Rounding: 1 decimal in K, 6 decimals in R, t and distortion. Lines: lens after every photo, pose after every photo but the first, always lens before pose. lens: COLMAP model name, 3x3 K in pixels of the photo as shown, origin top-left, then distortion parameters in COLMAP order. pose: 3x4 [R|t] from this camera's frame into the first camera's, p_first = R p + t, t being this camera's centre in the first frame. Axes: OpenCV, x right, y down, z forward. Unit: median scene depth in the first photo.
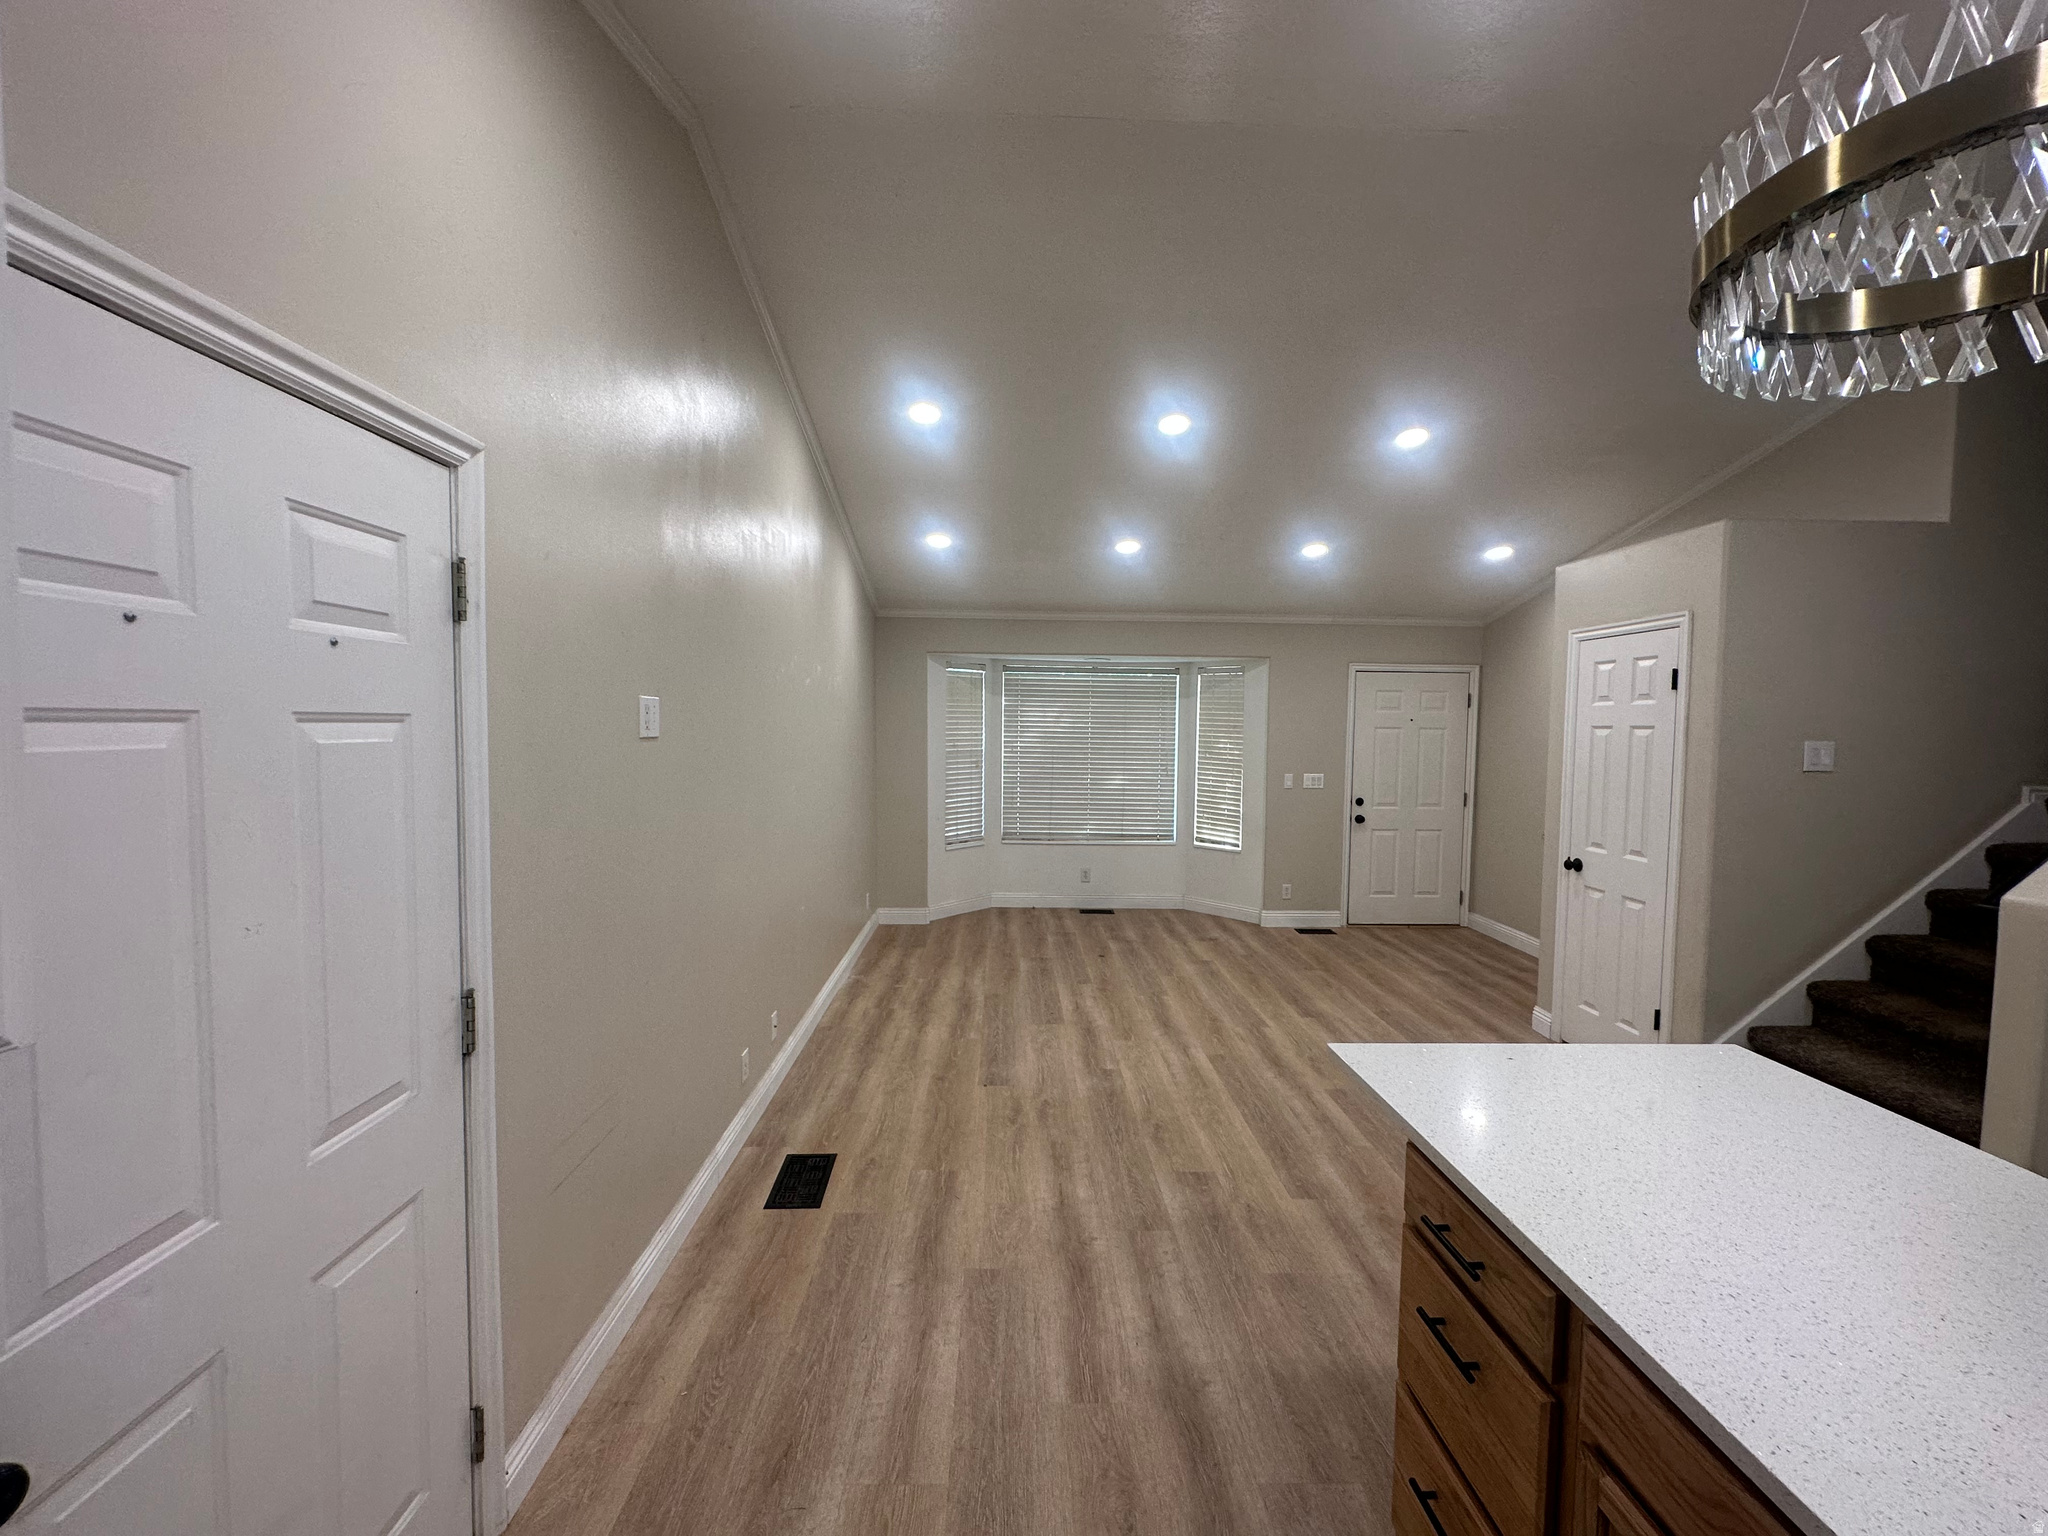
lens RADIAL K [[814.9, 0, 1025.4], [0, 814.9, 767.9], [0, 0, 1]] dist [-0.005281, 0.001648]
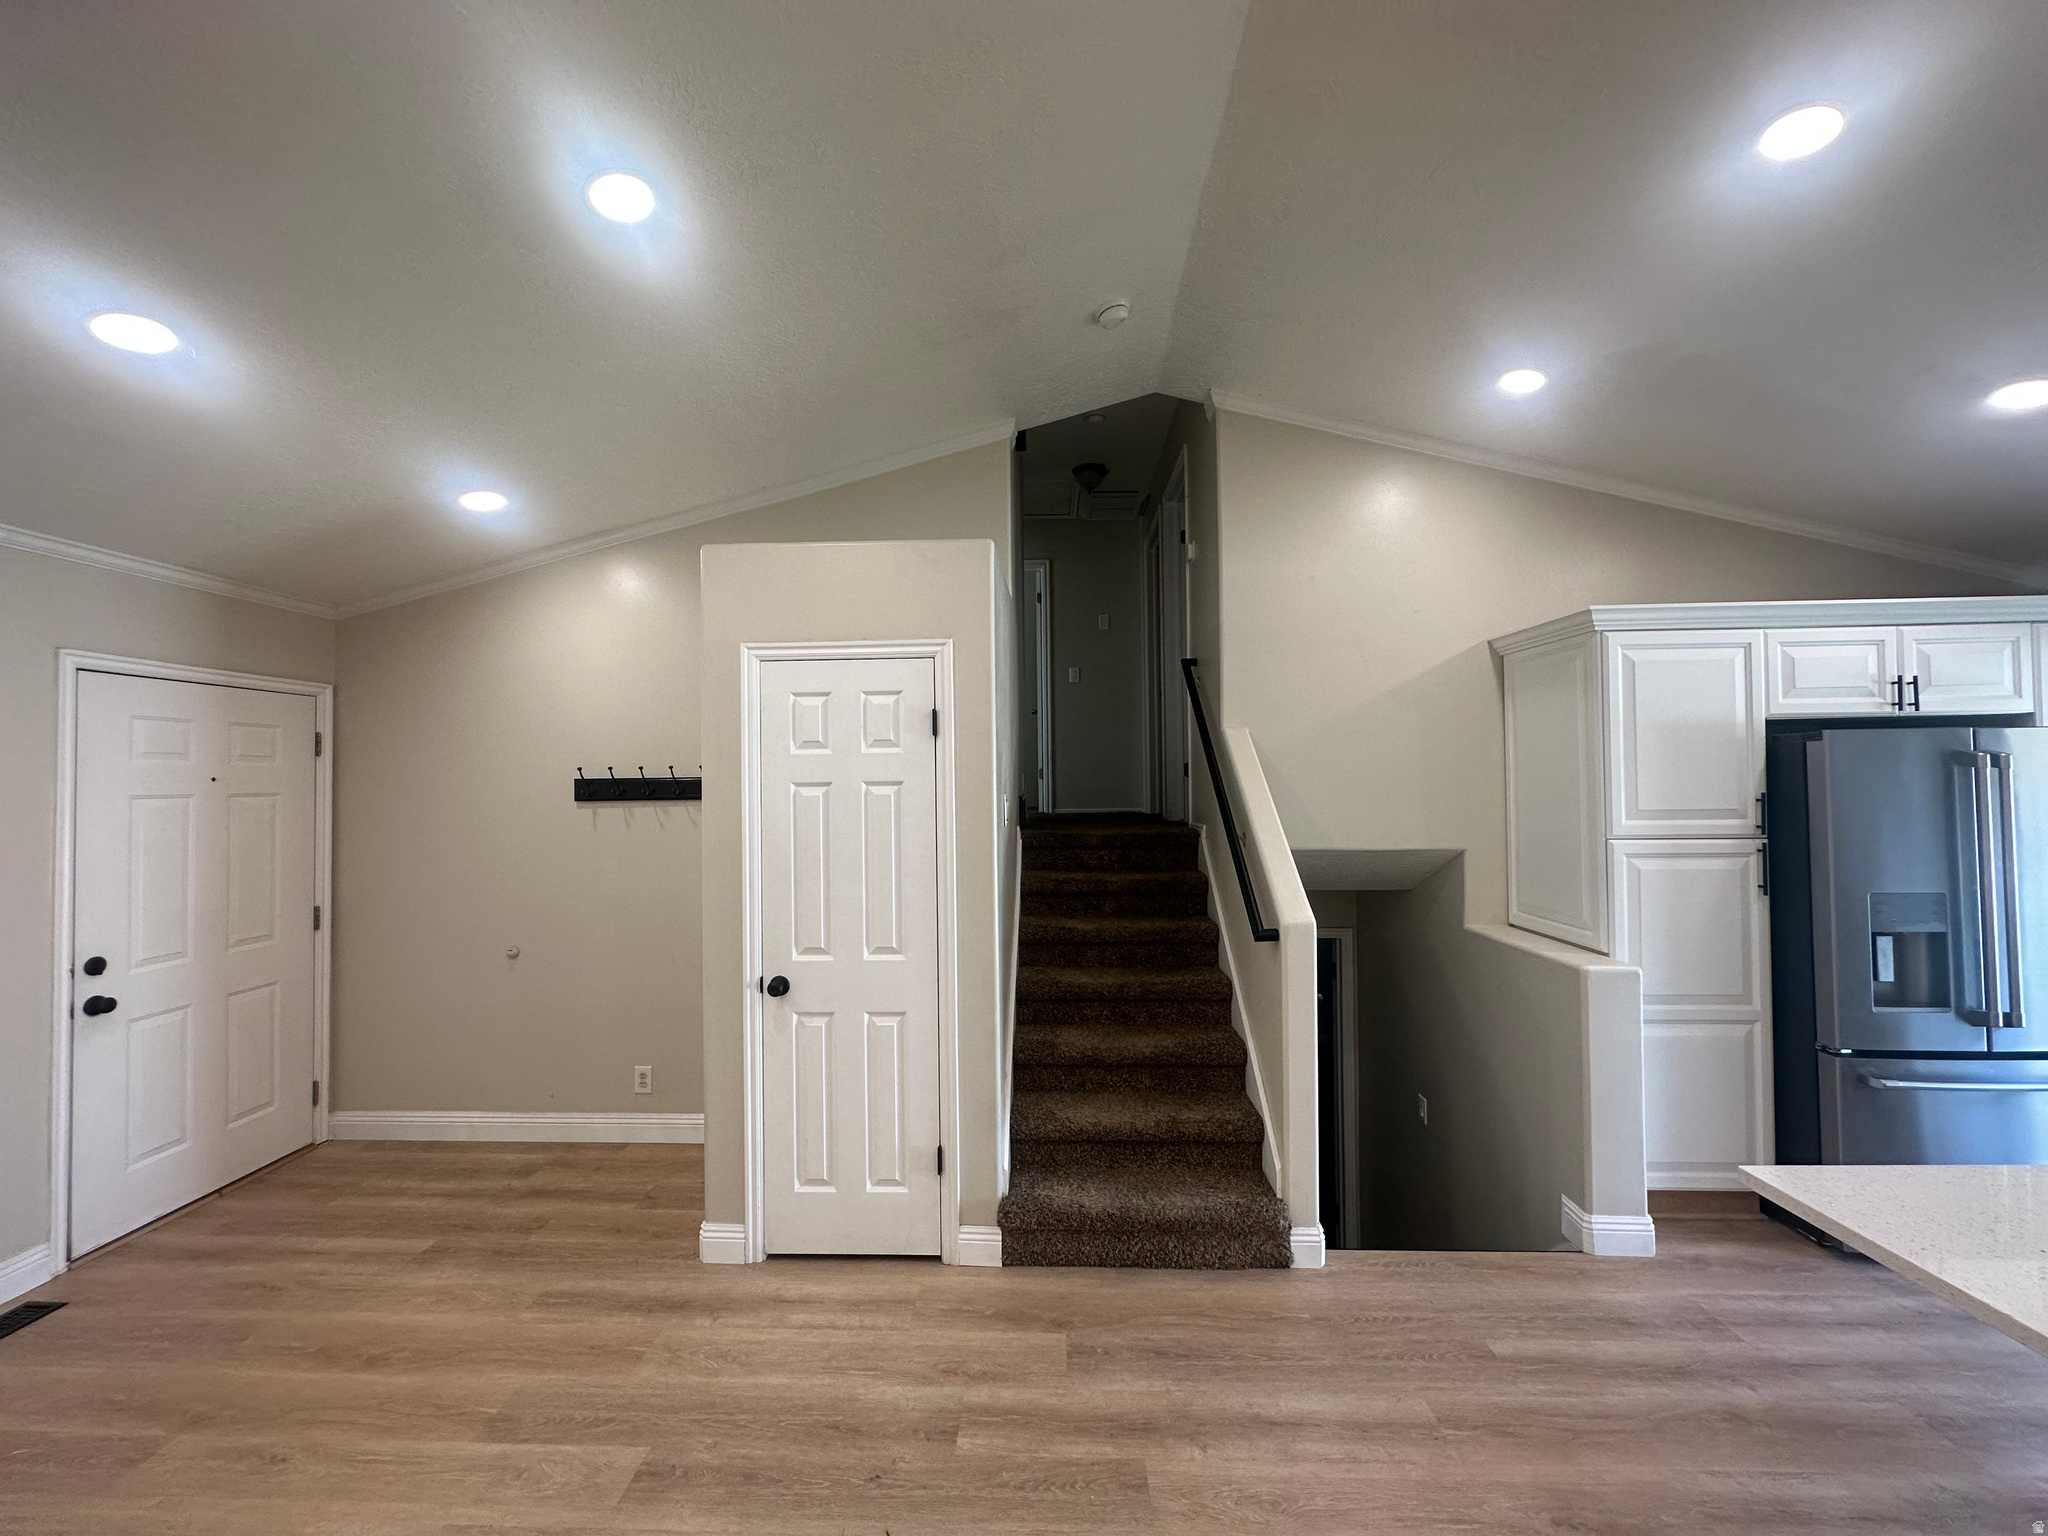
lens RADIAL K [[814.9, 0, 1023.8], [0, 814.9, 760.8], [0, 0, 1]] dist [-0.005281, 0.001648]
pose [[0.062900, 0.011336, 0.997955, 0.005165], [0.067463, 0.997600, -0.015584, -0.047784], [-0.995737, 0.068306, 0.061985, 0.783280]]
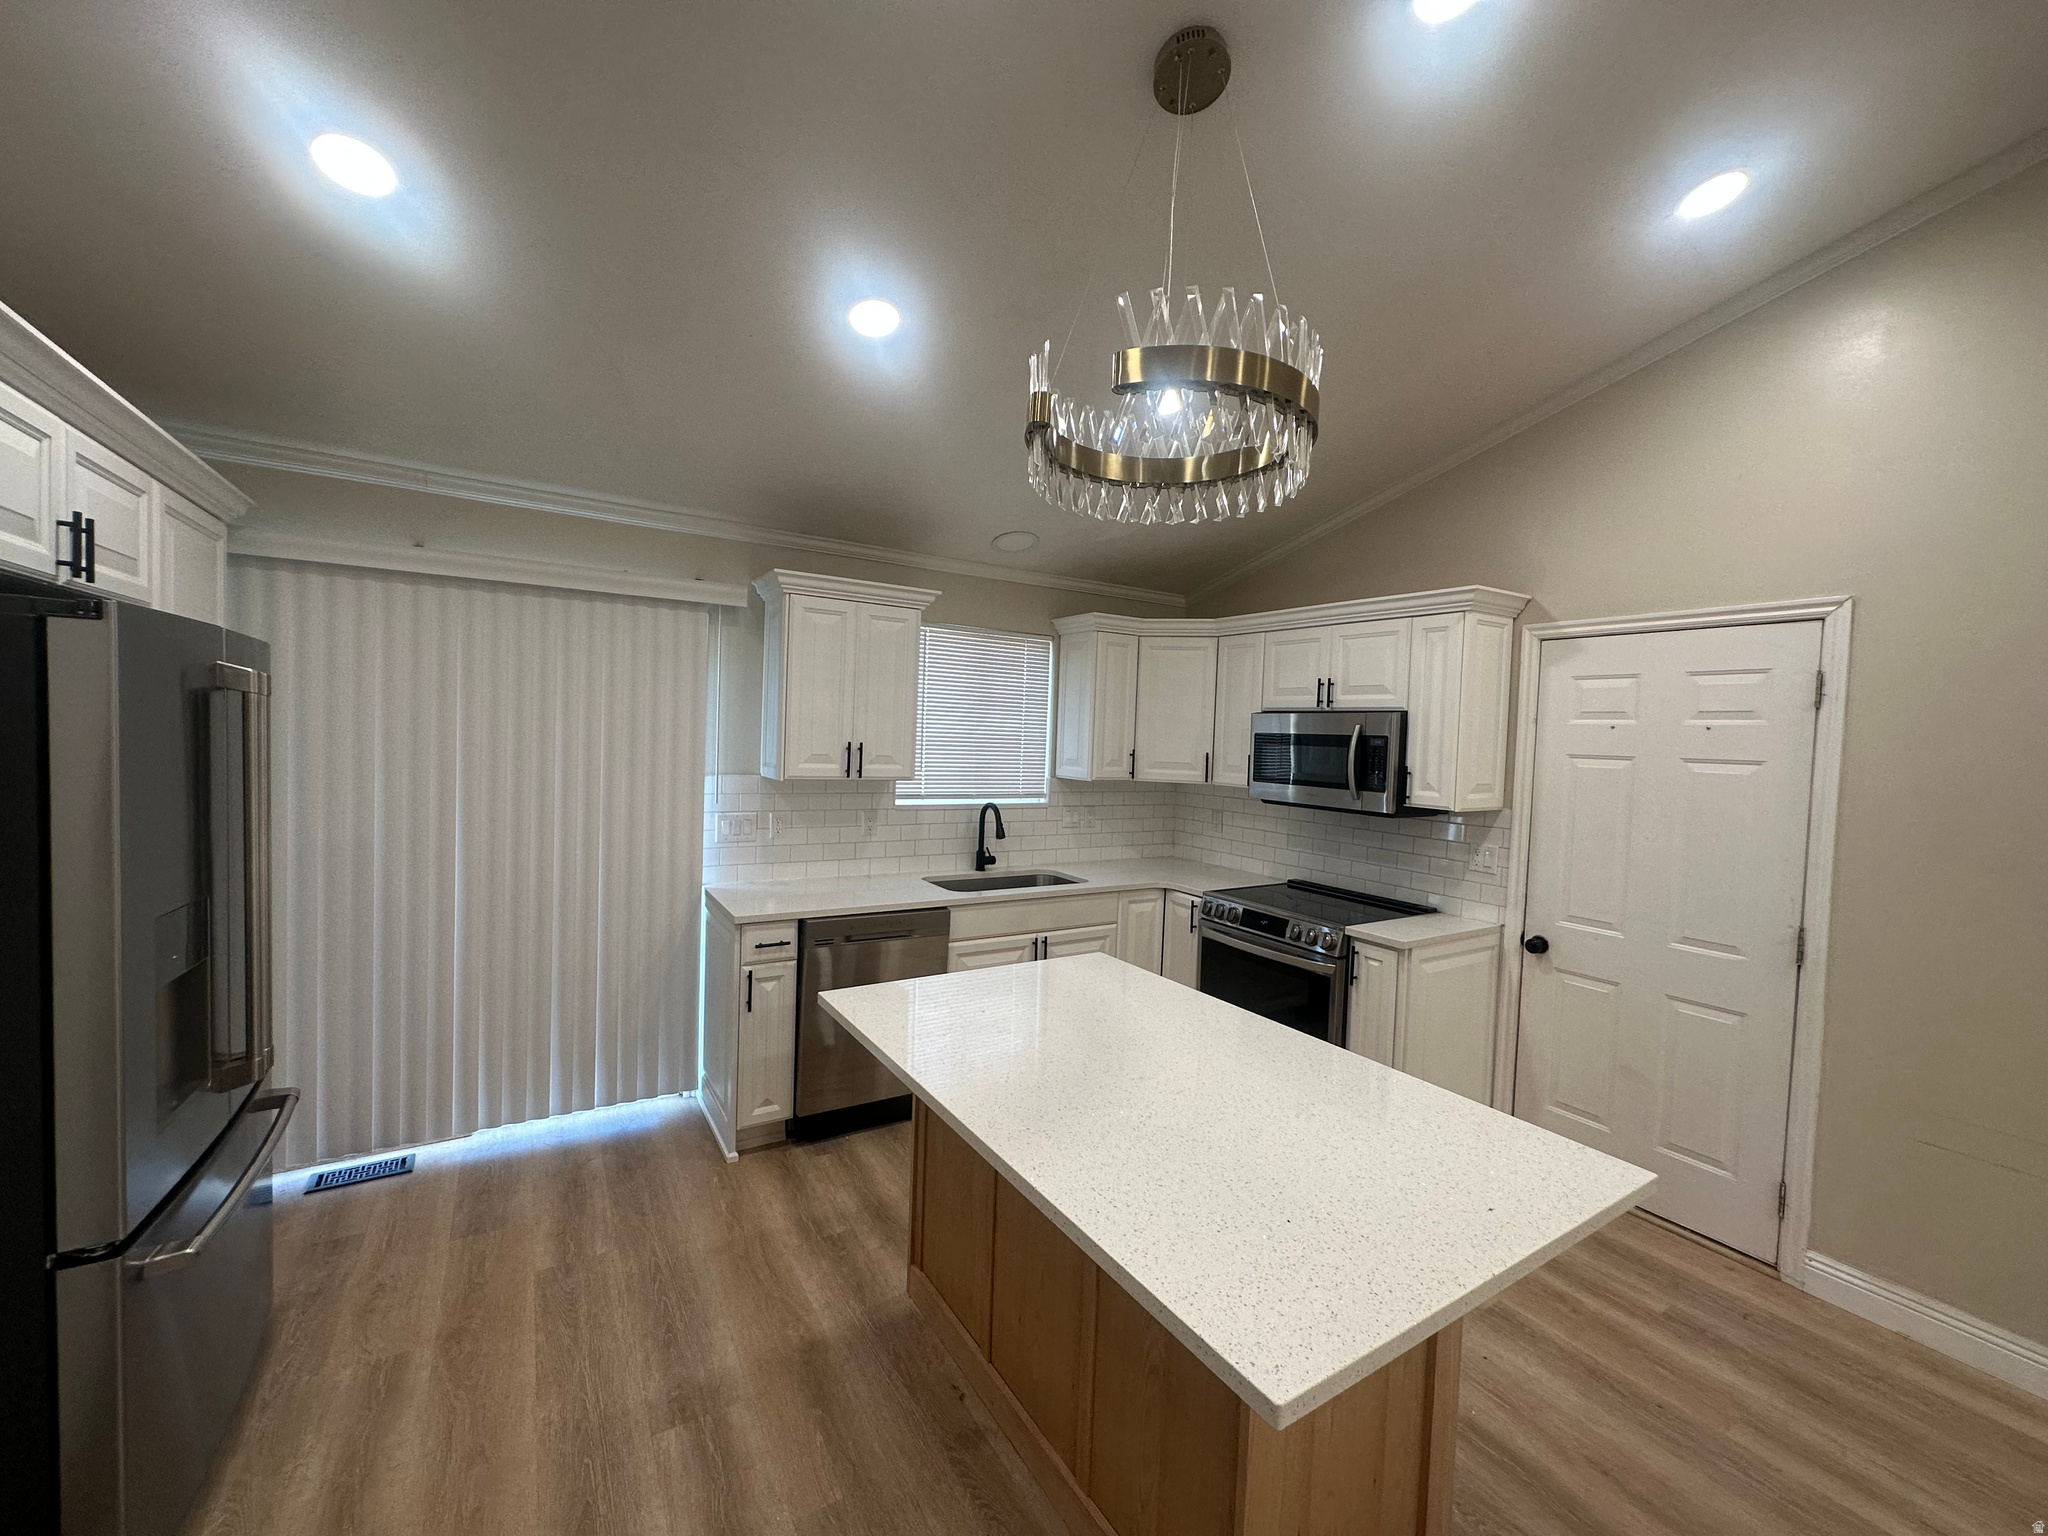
lens RADIAL K [[814.9, 0, 1022.5], [0, 814.9, 764.4], [0, 0, 1]] dist [-0.005281, 0.001648]
pose [[-0.864318, -0.027513, -0.502193, 0.597824], [-0.076183, 0.994143, 0.076651, -0.025208], [0.497143, 0.104509, -0.861352, 0.619020]]
